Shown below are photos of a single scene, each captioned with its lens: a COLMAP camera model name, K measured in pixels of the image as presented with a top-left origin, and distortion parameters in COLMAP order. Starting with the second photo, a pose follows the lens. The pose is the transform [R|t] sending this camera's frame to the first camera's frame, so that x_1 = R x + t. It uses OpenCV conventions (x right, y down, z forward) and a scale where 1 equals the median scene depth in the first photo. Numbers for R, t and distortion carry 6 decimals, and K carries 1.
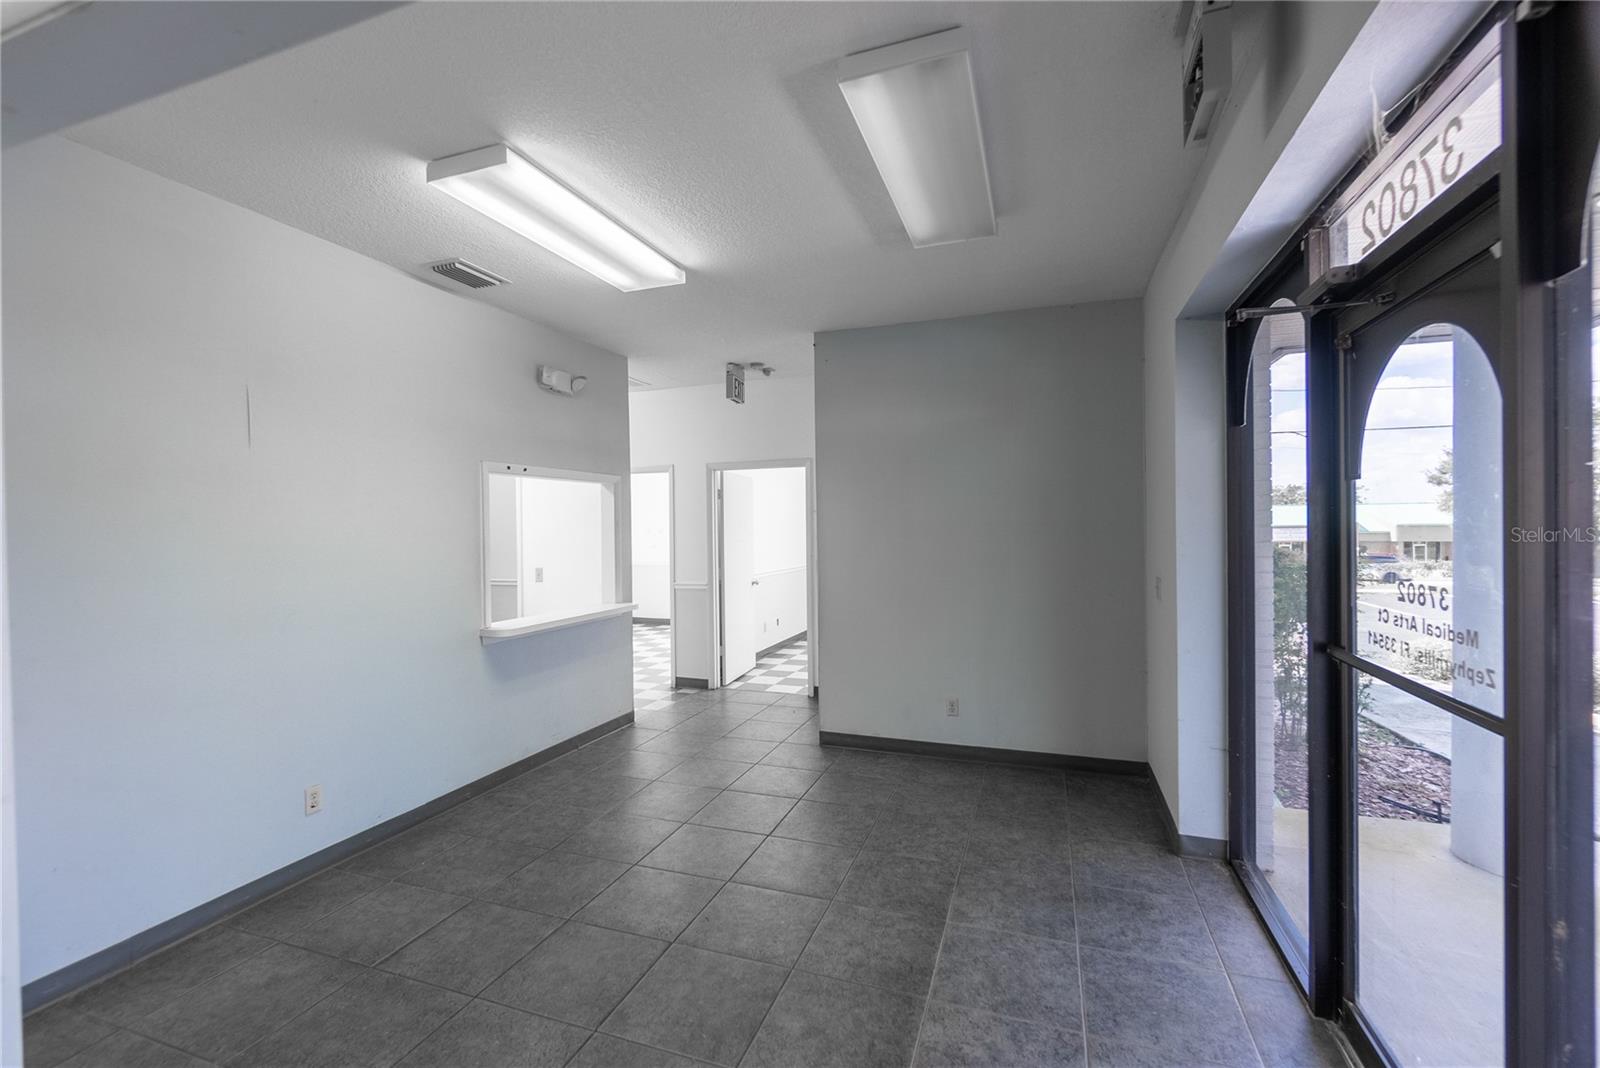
lens RADIAL K [[695.9, 0, 790.6], [0, 695.9, 529.4], [0, 0, 1]] dist [-0.003506, 0.000765]
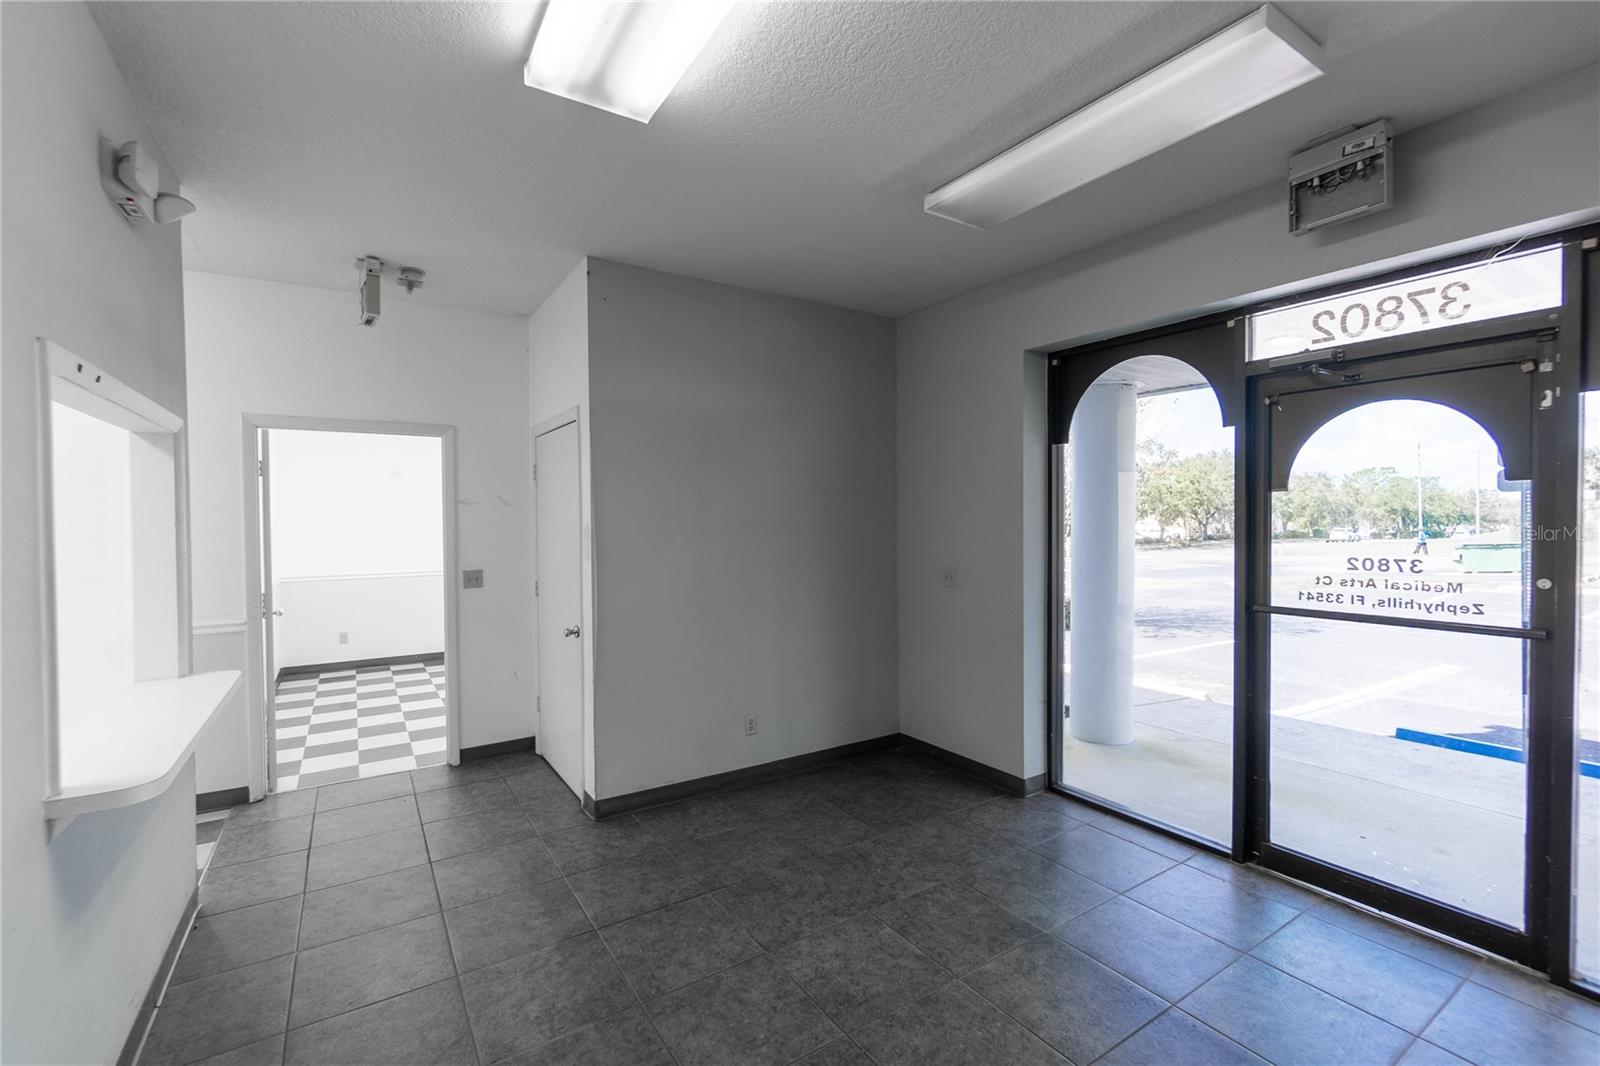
lens RADIAL K [[695.9, 0, 803.8], [0, 695.9, 533.8], [0, 0, 1]] dist [-0.003506, 0.000765]
pose [[0.601198, -0.010496, 0.799031, -0.447831], [0.003588, 0.999939, 0.010436, 0.000817], [-0.799092, -0.003407, 0.601199, 0.419654]]
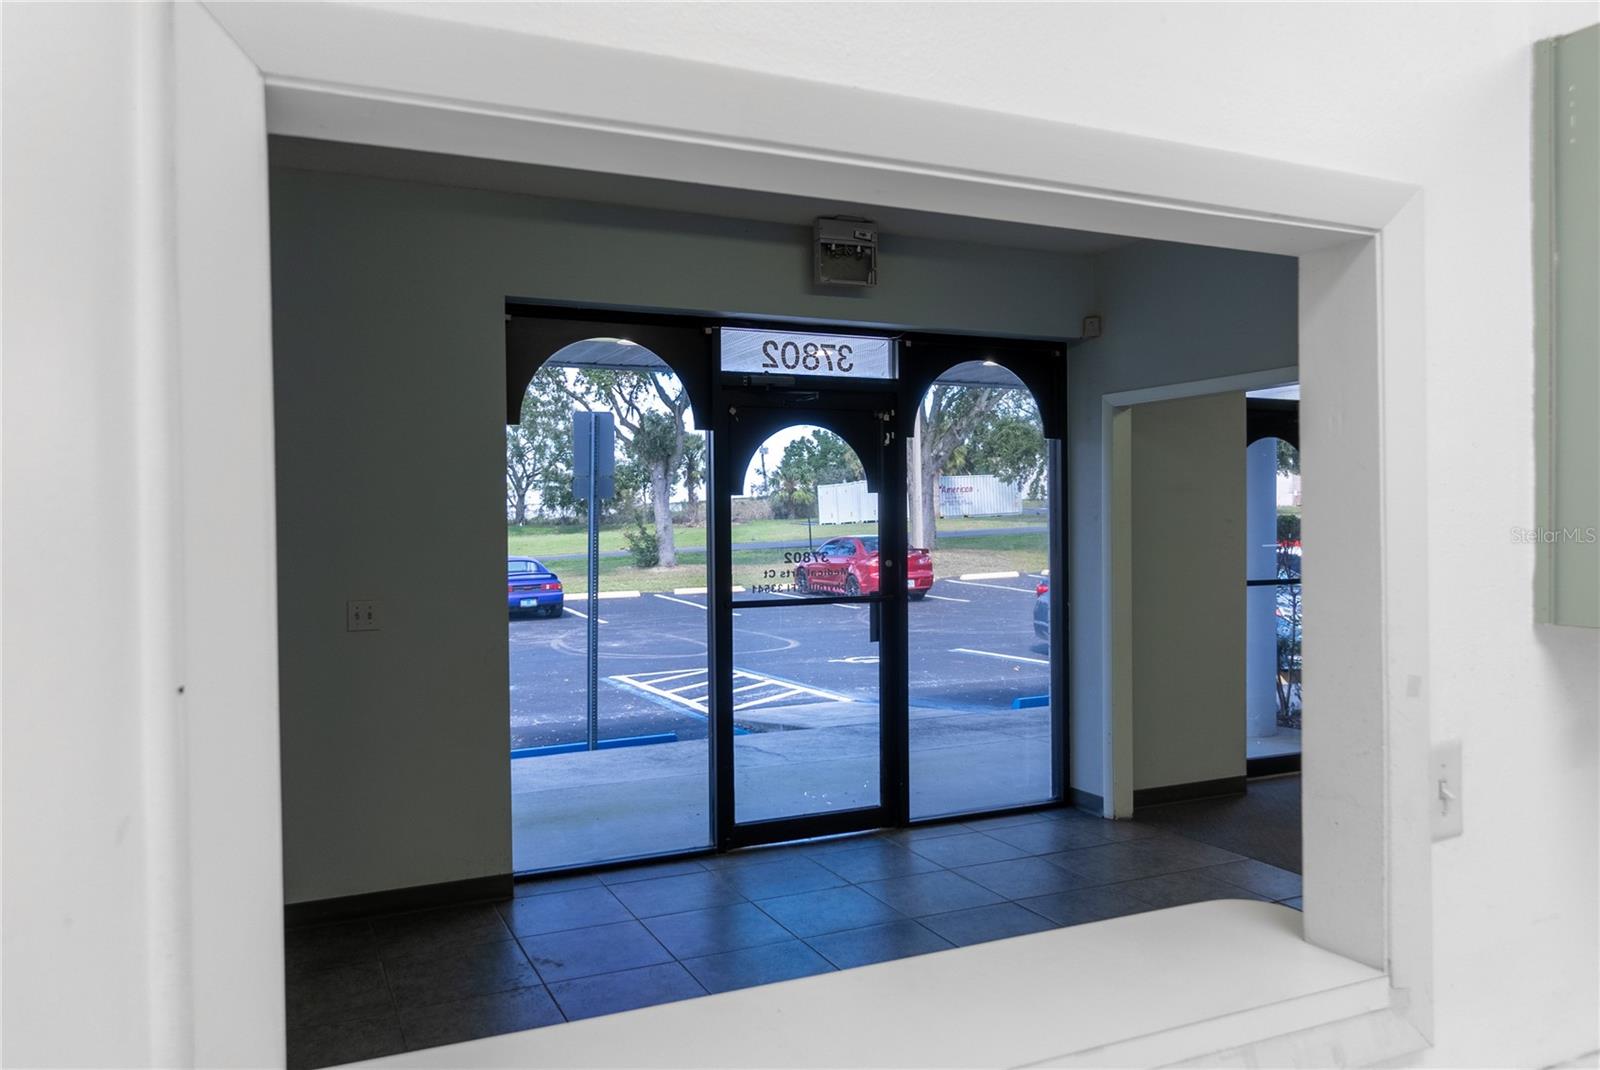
lens RADIAL K [[1167.8, 0, 795.7], [0, 1167.8, 524.9], [0, 0, 1]] dist [-0.011304, 0.003266]
pose [[-0.710638, 0.010718, 0.703476, -0.535758], [0.018507, 0.999823, 0.003462, -0.003132], [-0.703314, 0.015480, -0.710711, 1.251711]]
